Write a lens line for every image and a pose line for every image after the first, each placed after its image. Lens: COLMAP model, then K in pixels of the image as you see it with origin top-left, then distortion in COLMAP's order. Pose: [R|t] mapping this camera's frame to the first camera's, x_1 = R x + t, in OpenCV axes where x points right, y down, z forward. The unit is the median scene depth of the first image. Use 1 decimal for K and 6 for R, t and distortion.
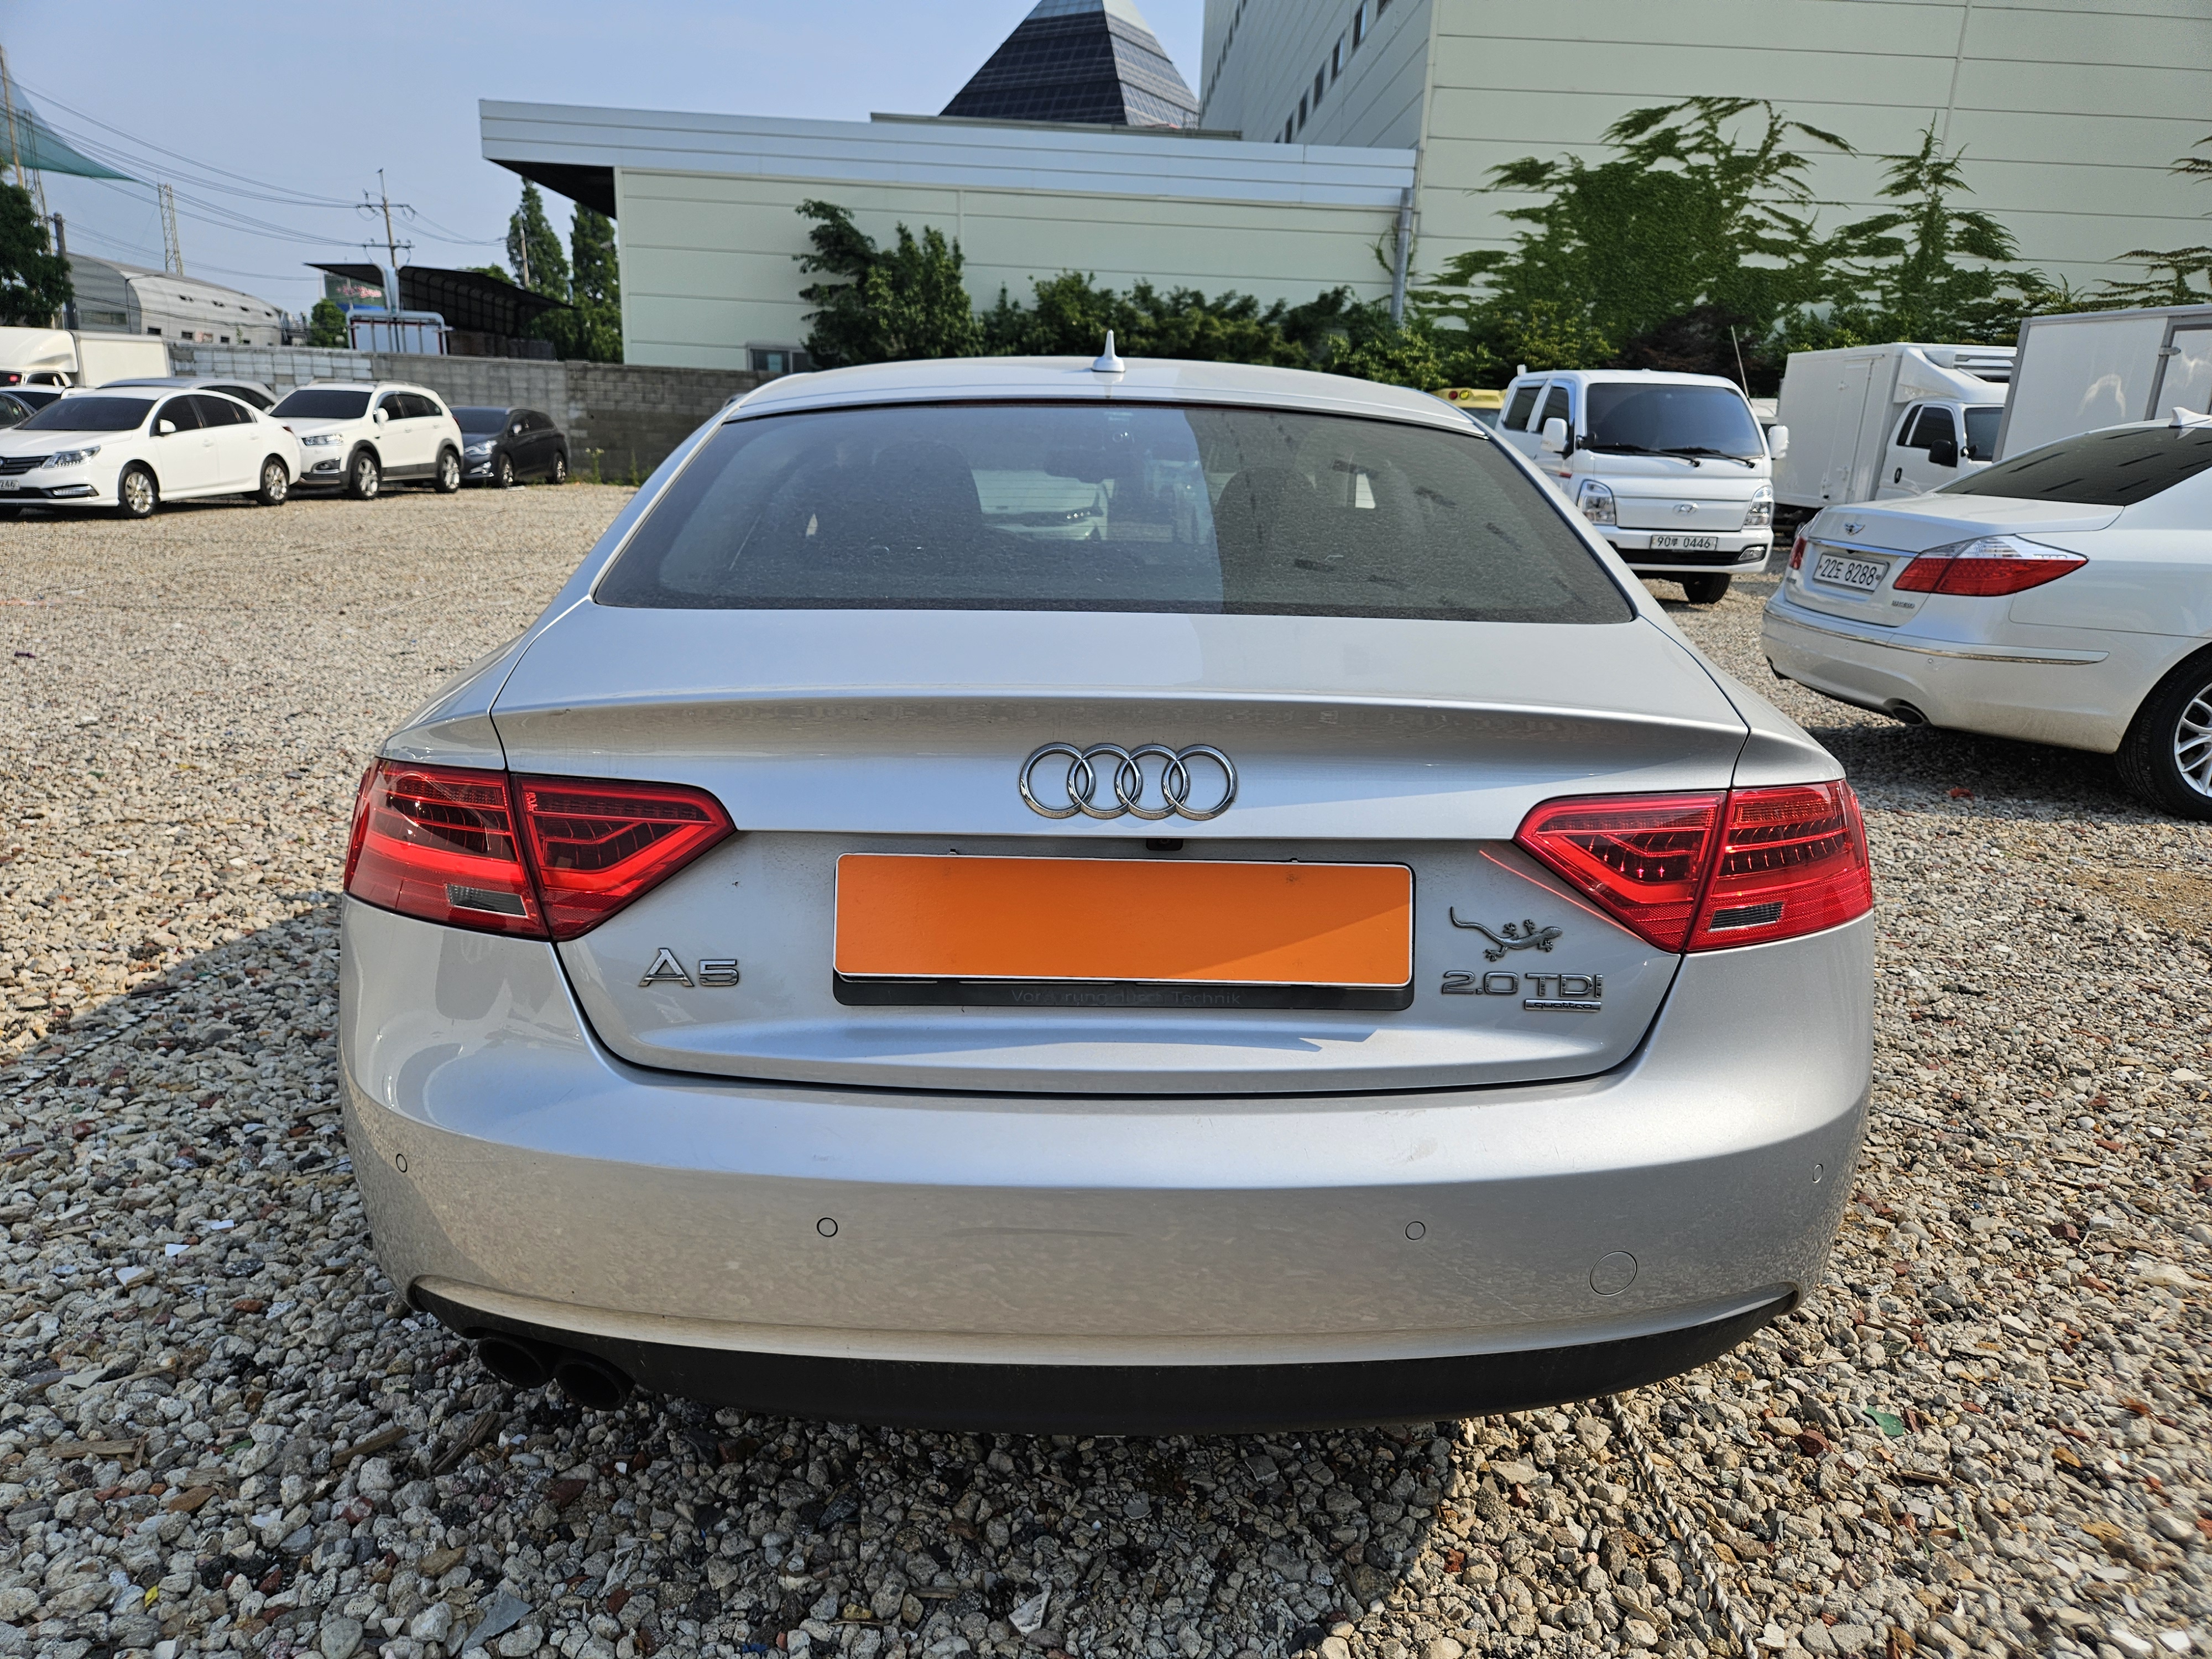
lens RADIAL K [[1448.7, 0, 1106.0], [0, 1448.7, 829.5], [0, 0, 1]] dist [0.074554, -0.059030]
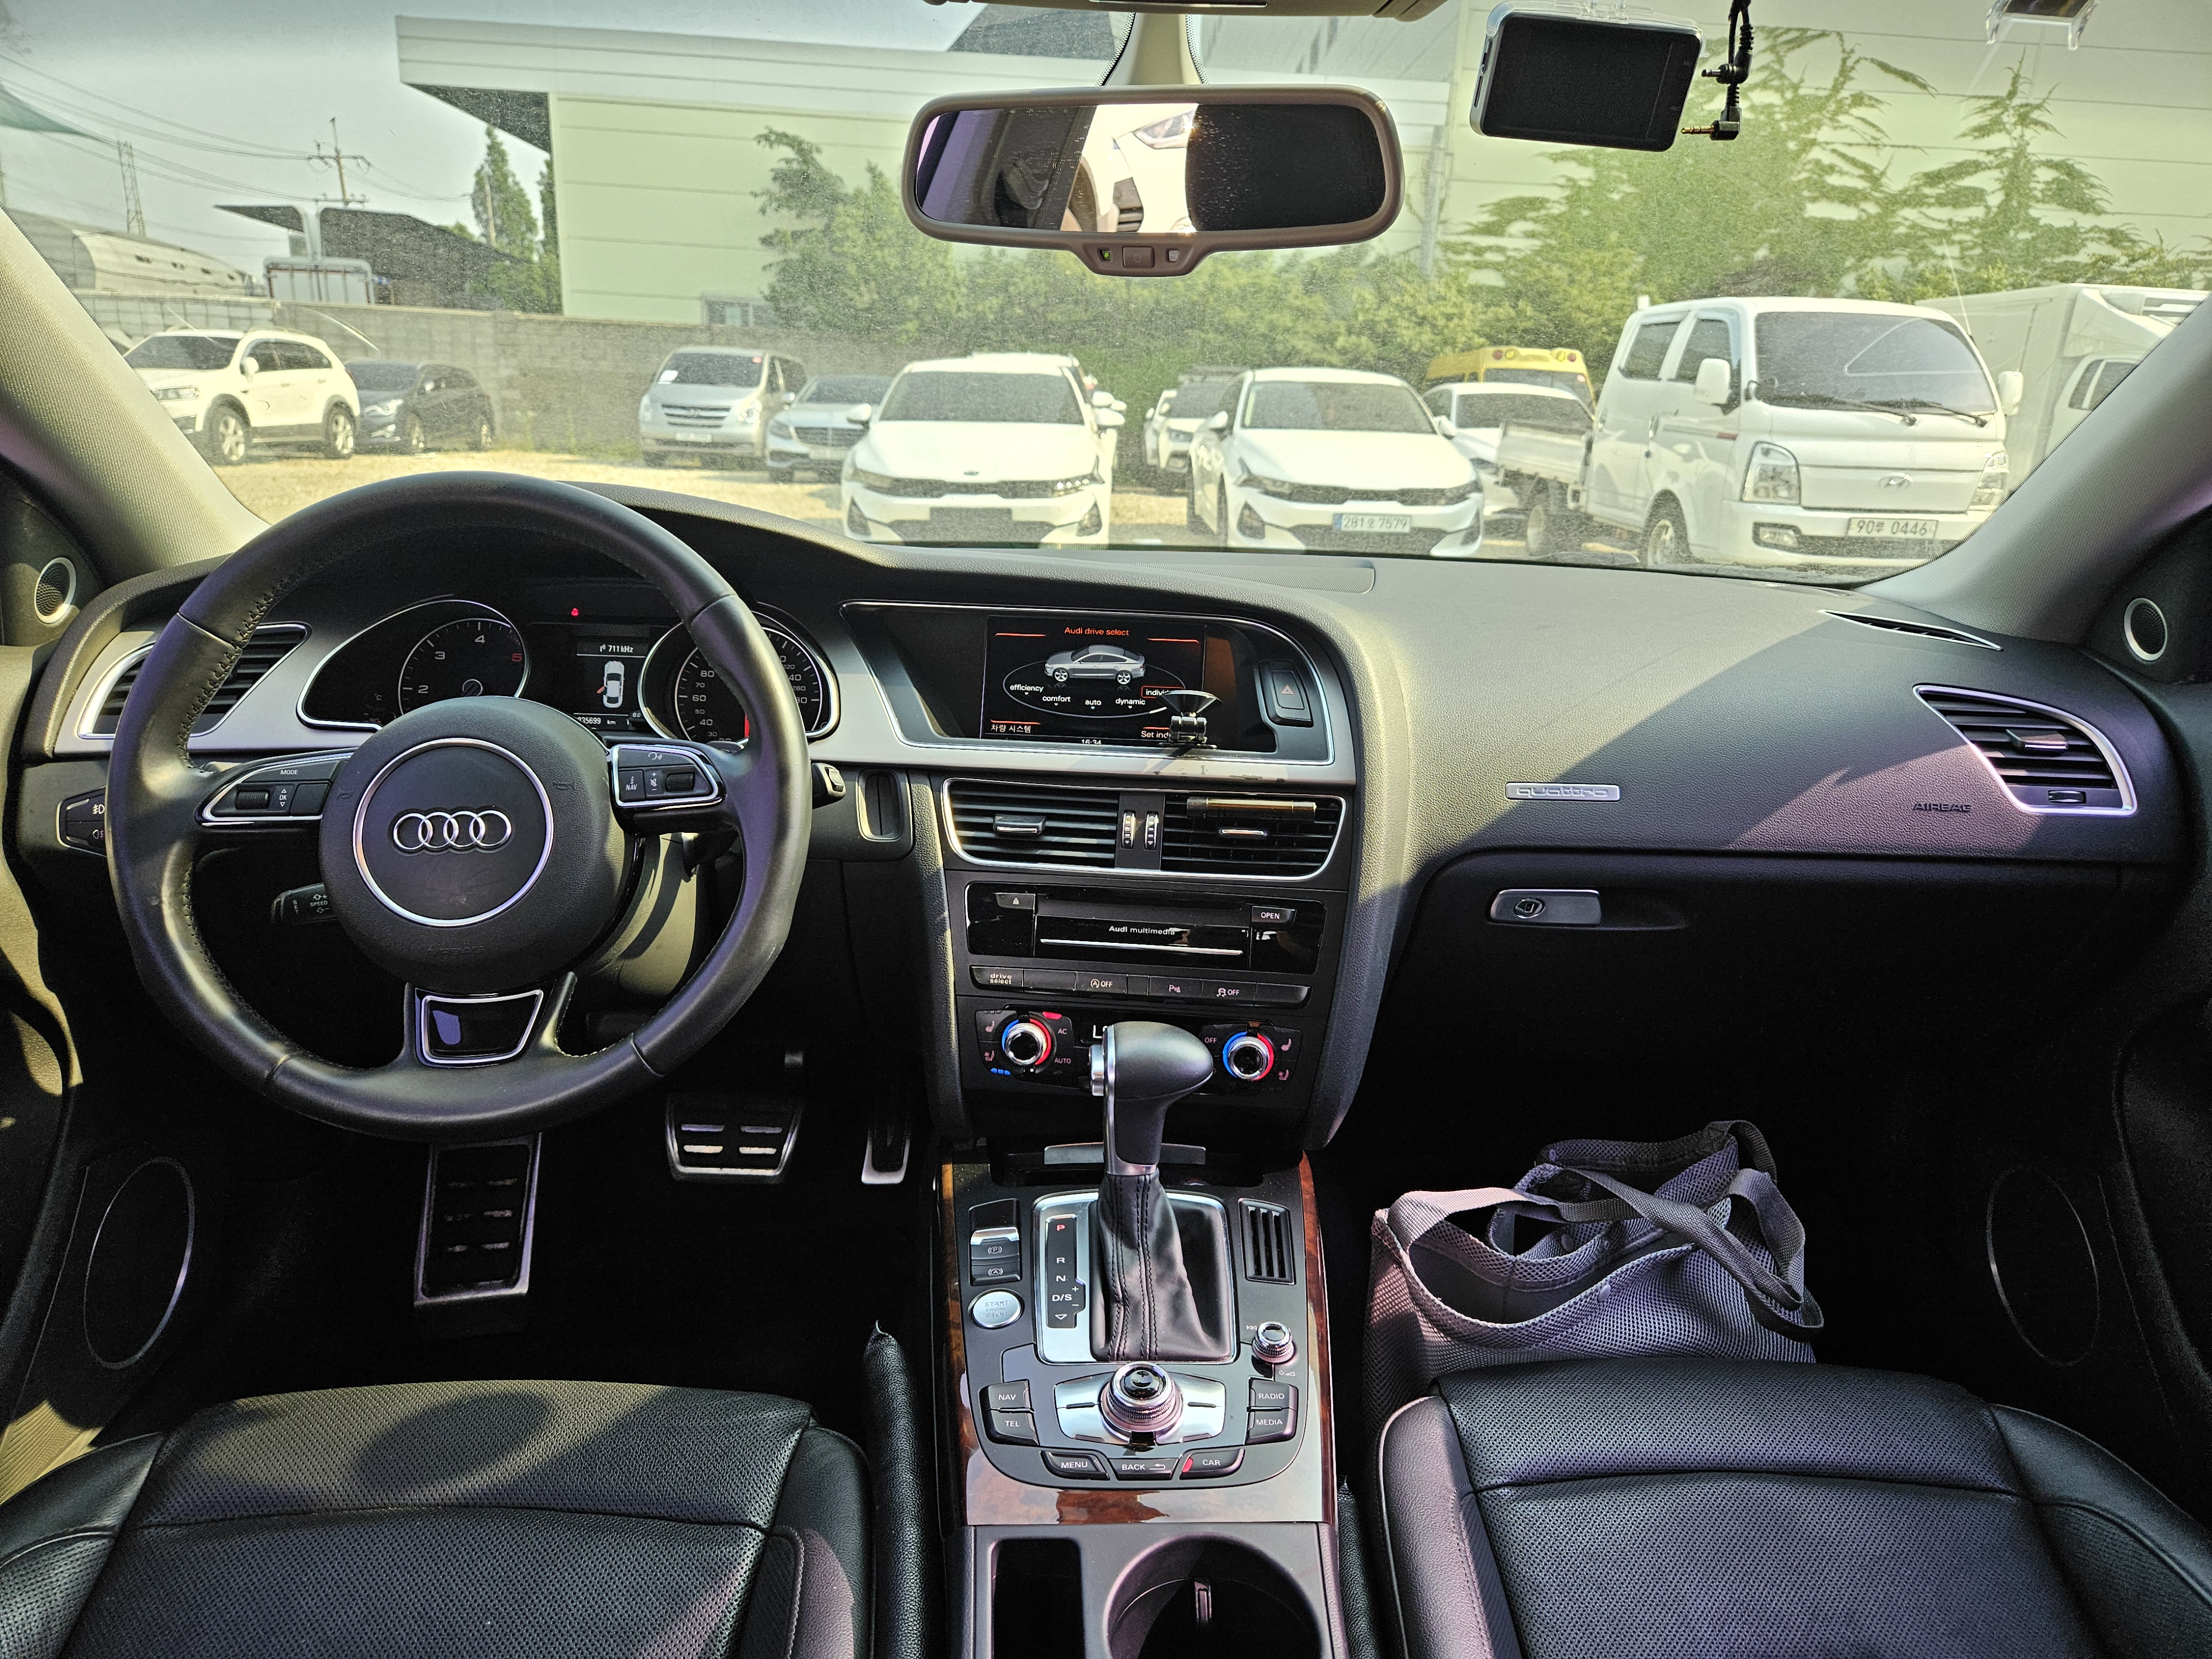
lens RADIAL K [[1468.8, 0, 1117.6], [0, 1468.8, 855.0], [0, 0, 1]] dist [0.065435, -0.055035]
pose [[0.999911, 0.002648, 0.013054, -0.001768], [-0.003023, 0.999581, 0.028792, -0.017092], [-0.012972, -0.028829, 0.999500, 0.082859]]
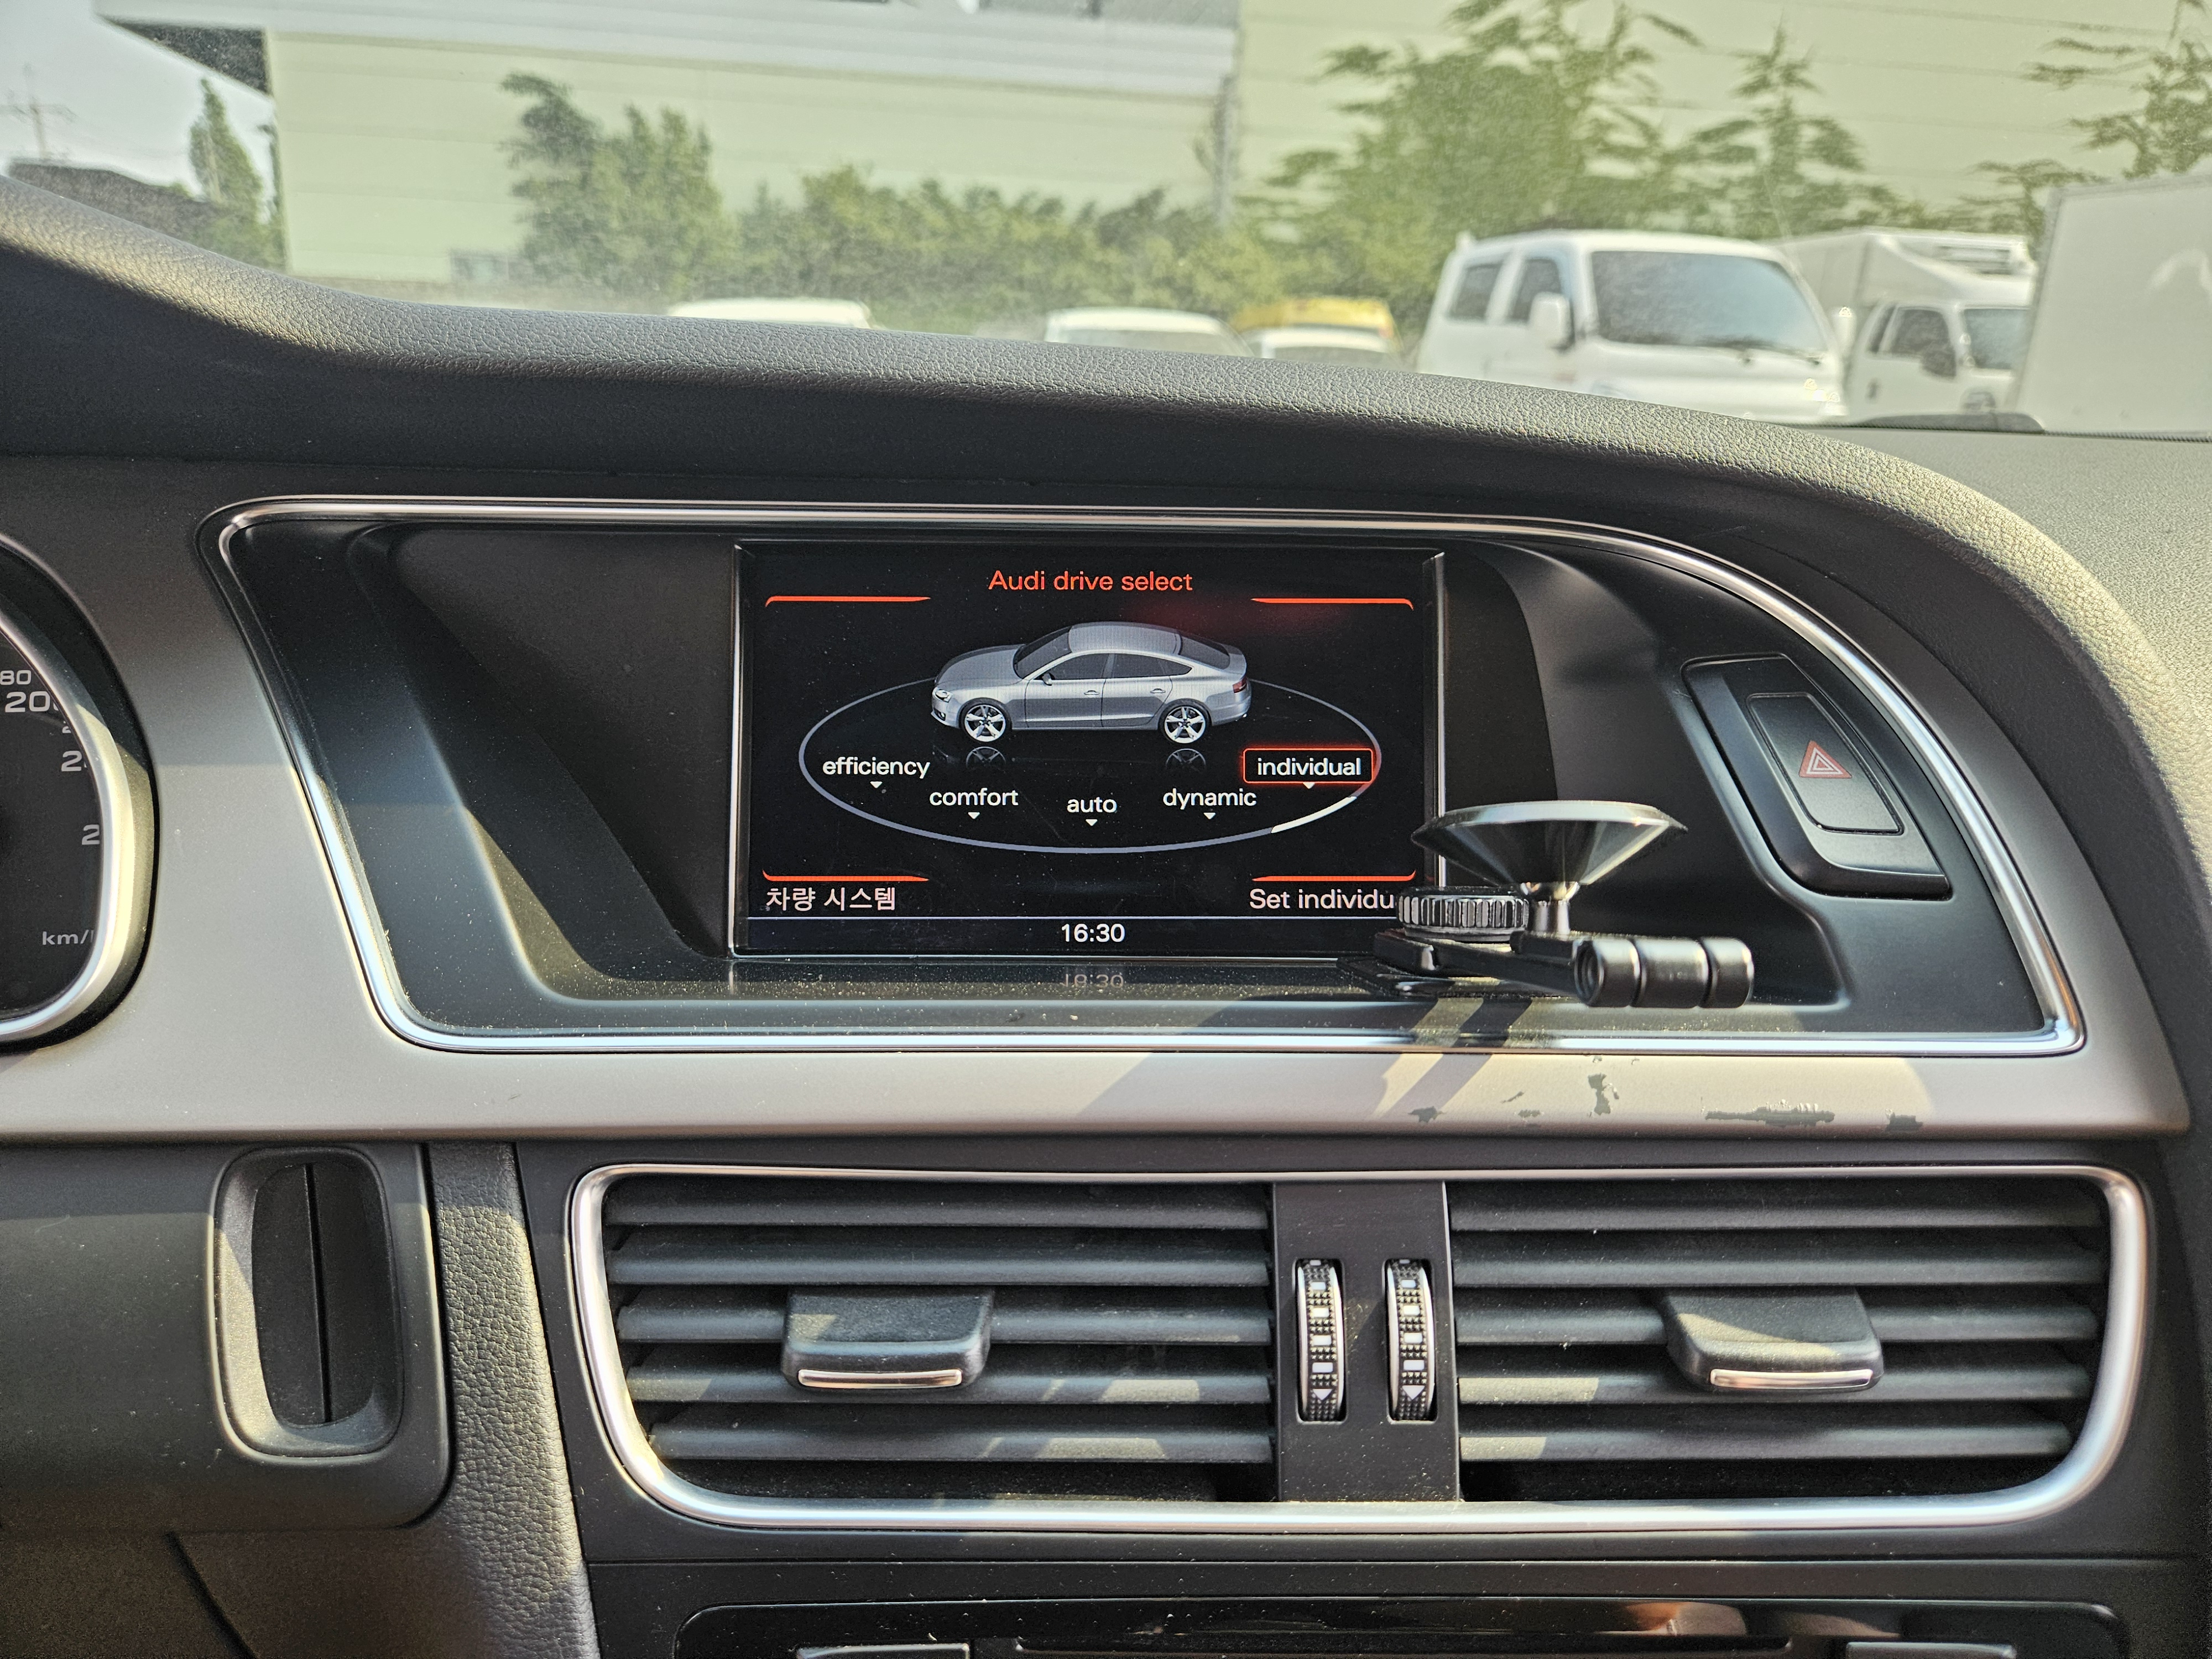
lens RADIAL K [[1507.1, 0, 1106.0], [0, 1507.1, 829.5], [0, 0, 1]] dist [0.048332, -0.052535]
pose [[0.990730, -0.042962, 0.128870, -0.002980], [0.039235, 0.998739, 0.031320, -0.019355], [-0.130053, -0.025973, 0.991167, 0.102202]]
